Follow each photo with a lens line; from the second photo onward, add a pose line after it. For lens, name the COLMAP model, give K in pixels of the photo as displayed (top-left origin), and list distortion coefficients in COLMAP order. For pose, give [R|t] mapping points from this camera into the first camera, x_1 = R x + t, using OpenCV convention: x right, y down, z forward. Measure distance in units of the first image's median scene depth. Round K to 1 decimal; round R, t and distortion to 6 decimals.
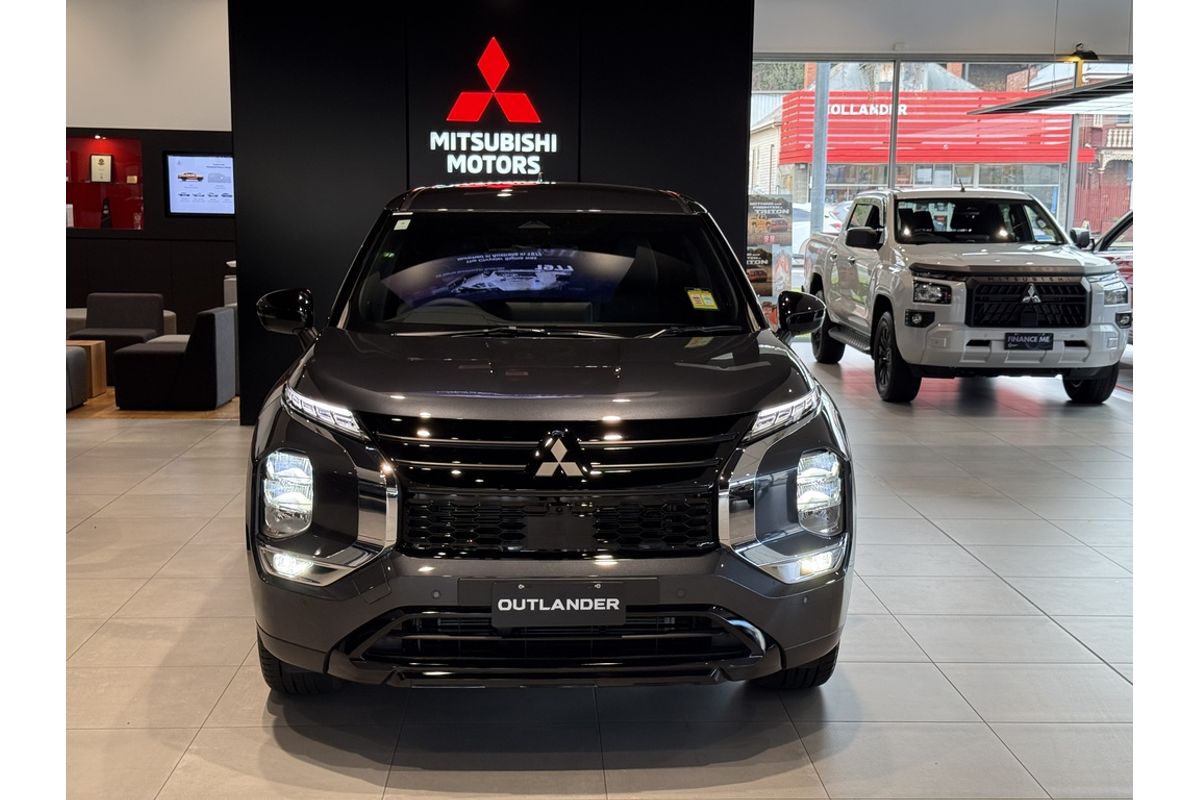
lens RADIAL K [[1502.6, 0, 606.8], [0, 1502.6, 401.1], [0, 0, 1]] dist [0.125836, 0.000000]
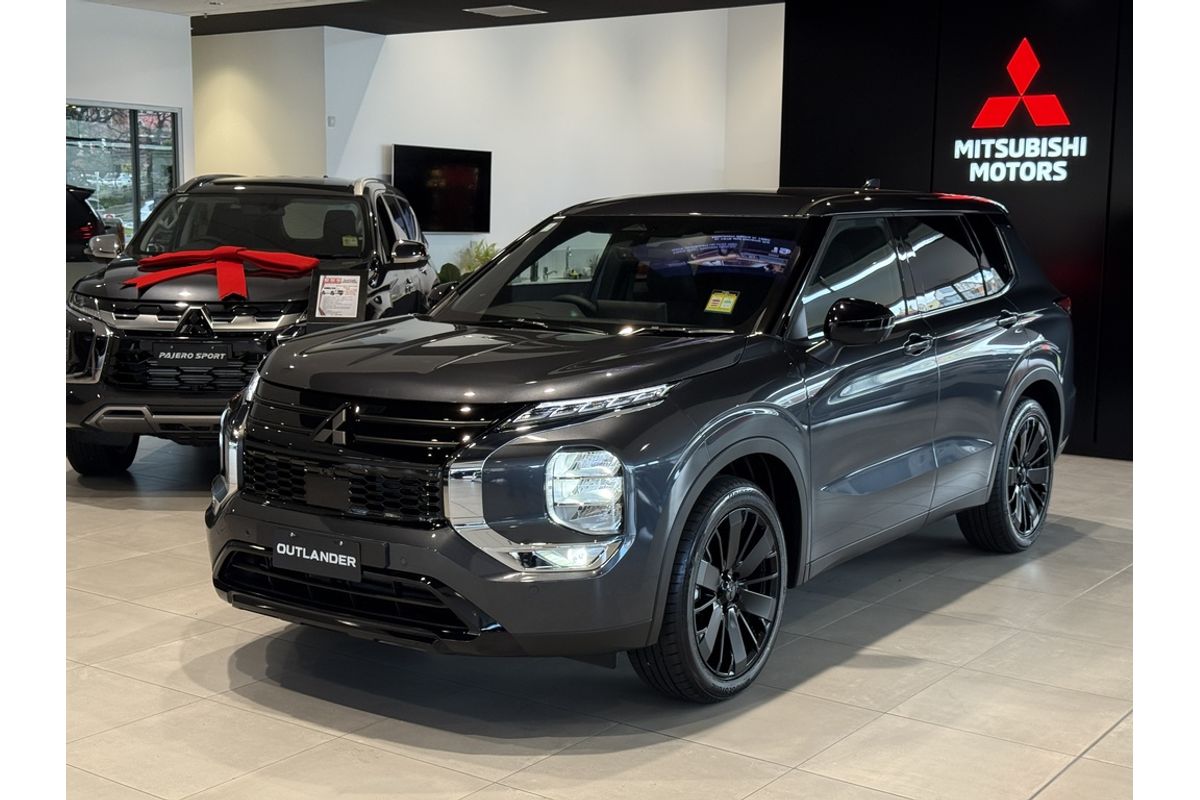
lens RADIAL K [[1502.6, 0, 598.8], [0, 1502.6, 395.9], [0, 0, 1]] dist [0.125836, 0.000000]
pose [[0.783233, 0.073285, -0.617394, 0.321060], [-0.083469, 0.996433, 0.012388, -0.006093], [0.616100, 0.041830, 0.786557, 0.091101]]
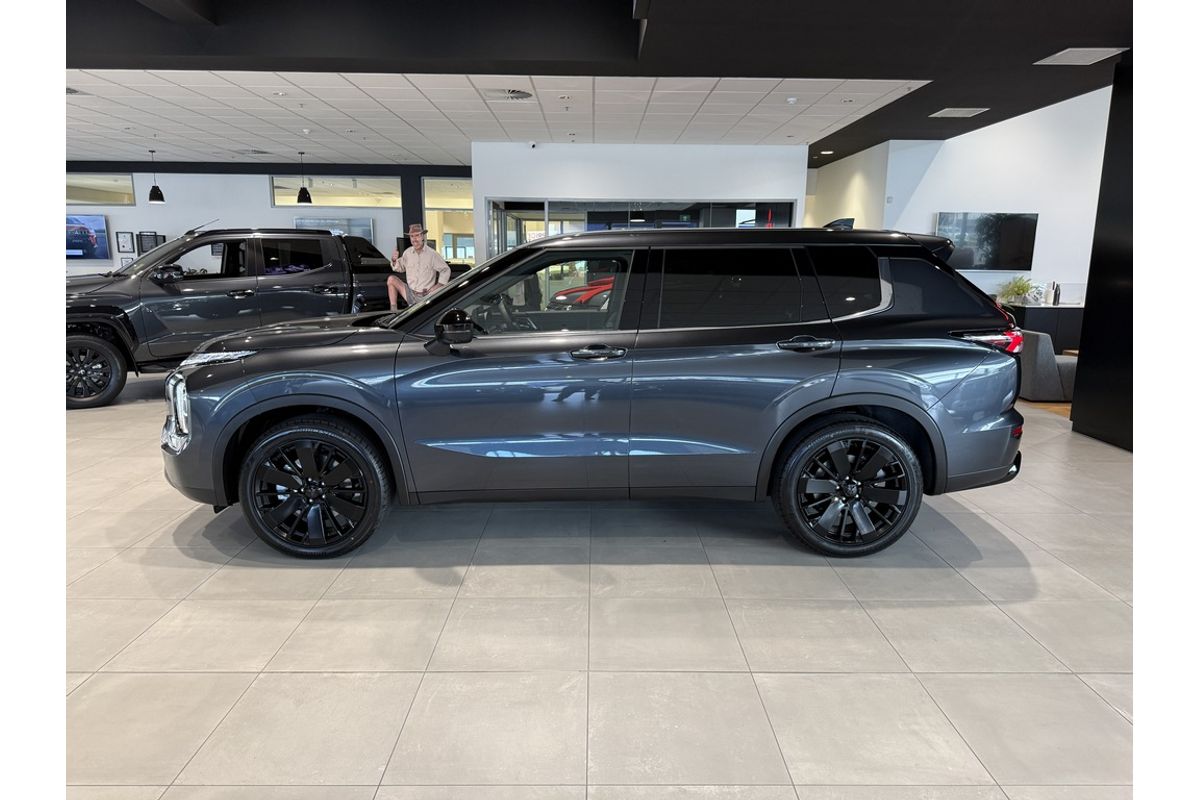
lens RADIAL K [[757.0, 0, 601.6], [0, 757.0, 396.7], [0, 0, 1]] dist [0.021626, -0.009176]
pose [[-0.039596, 0.171014, -0.984473, 0.446954], [-0.136635, 0.975064, 0.174875, -0.093549], [0.989830, 0.141437, -0.015242, 0.822252]]
